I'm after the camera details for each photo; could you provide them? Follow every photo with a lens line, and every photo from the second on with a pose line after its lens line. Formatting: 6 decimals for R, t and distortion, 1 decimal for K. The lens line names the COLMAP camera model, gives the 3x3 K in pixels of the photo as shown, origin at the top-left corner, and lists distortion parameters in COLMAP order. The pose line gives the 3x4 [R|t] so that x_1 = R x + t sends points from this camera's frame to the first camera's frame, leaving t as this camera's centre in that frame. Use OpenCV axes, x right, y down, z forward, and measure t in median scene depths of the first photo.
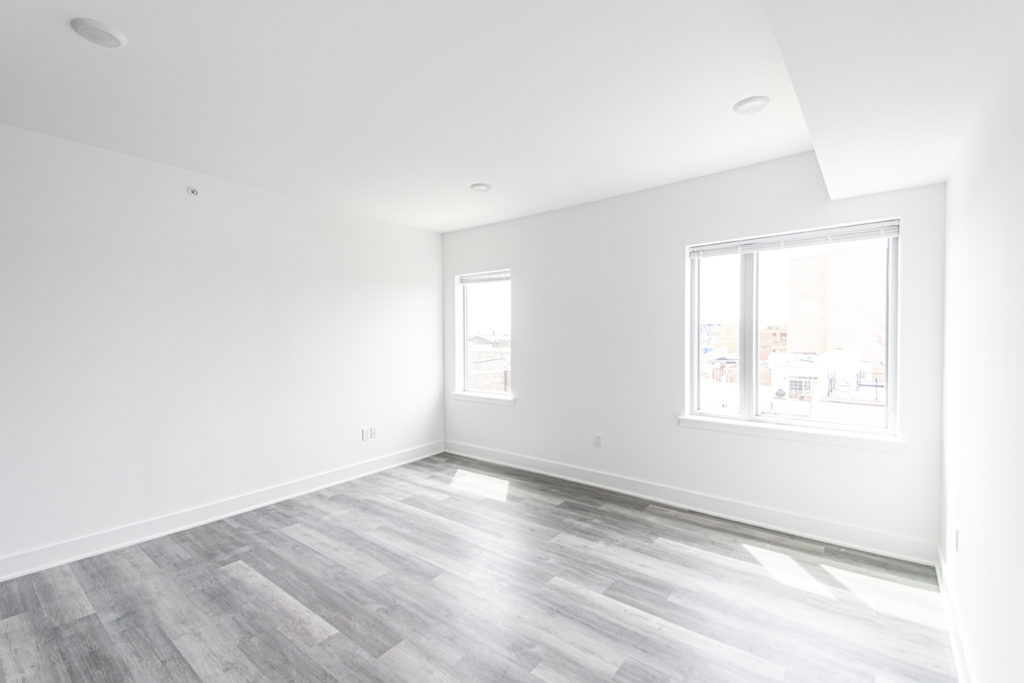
lens RADIAL K [[440.1, 0, 512.7], [0, 440.1, 335.0], [0, 0, 1]] dist [0.078509, -0.037753]
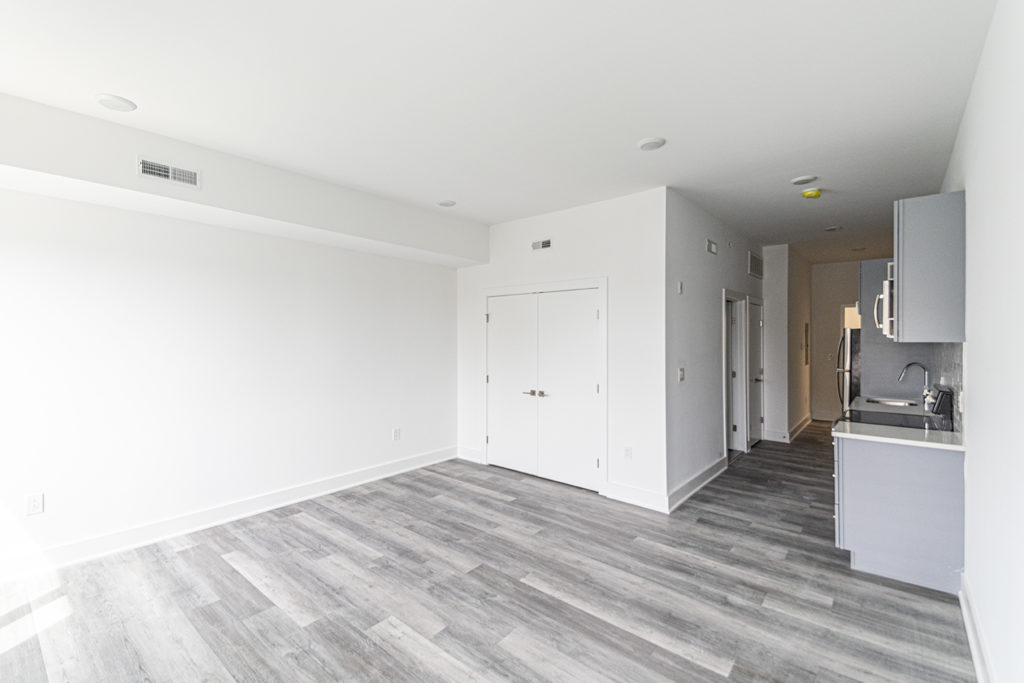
lens RADIAL K [[440.1, 0, 512.7], [0, 440.1, 335.0], [0, 0, 1]] dist [0.078509, -0.037753]
pose [[-0.999643, 0.005374, 0.026166, -0.267344], [0.005173, 0.999957, -0.007761, -0.008196], [-0.026207, -0.007623, -0.999627, 1.498707]]
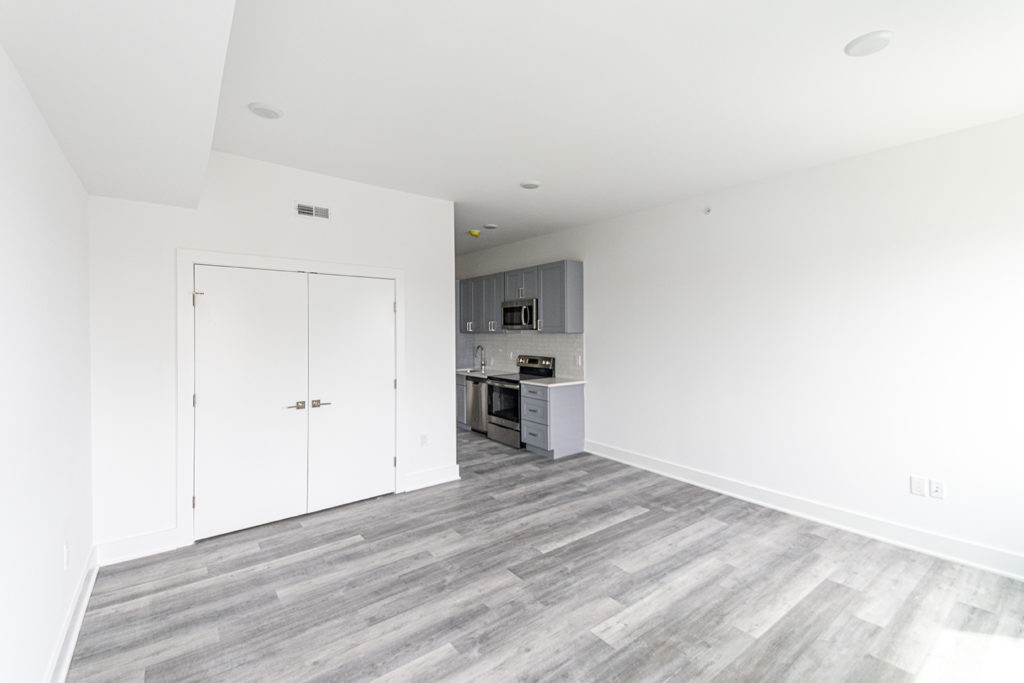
lens RADIAL K [[440.1, 0, 512.7], [0, 440.1, 335.0], [0, 0, 1]] dist [0.078509, -0.037753]
pose [[-0.242906, 0.017118, -0.969899, 0.618426], [0.006432, 0.999851, 0.016035, -0.014456], [0.970029, -0.002344, -0.242980, 0.827867]]
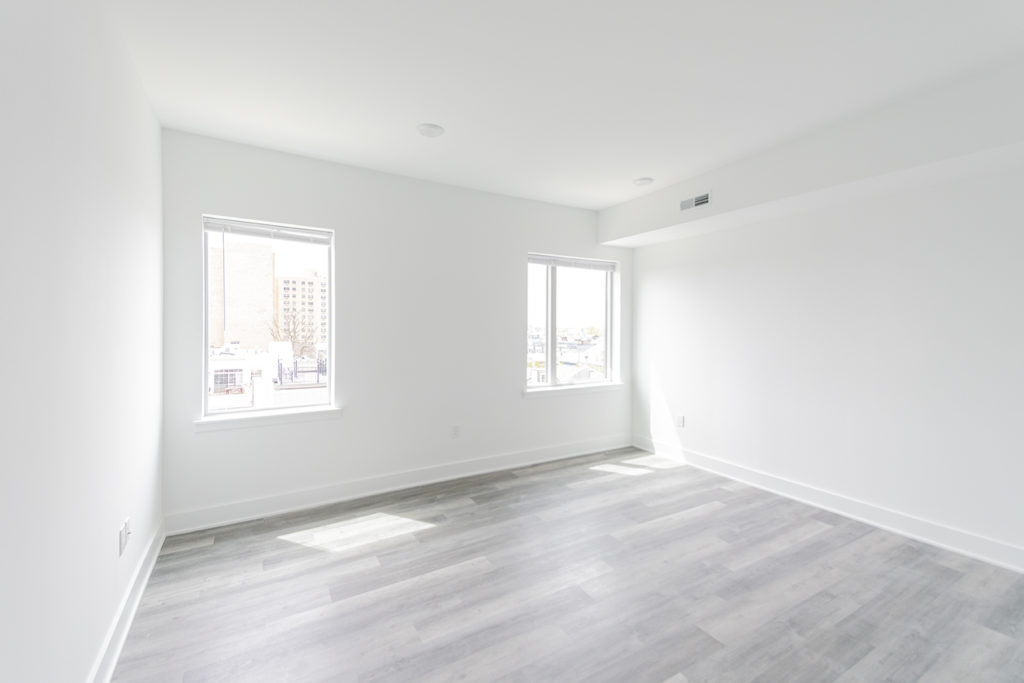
lens RADIAL K [[440.1, 0, 512.7], [0, 440.1, 335.0], [0, 0, 1]] dist [0.078509, -0.037753]
pose [[0.355755, -0.007710, 0.934548, -0.853132], [-0.005598, 0.999930, 0.010380, 0.014320], [-0.934563, -0.008925, 0.355687, 0.666040]]
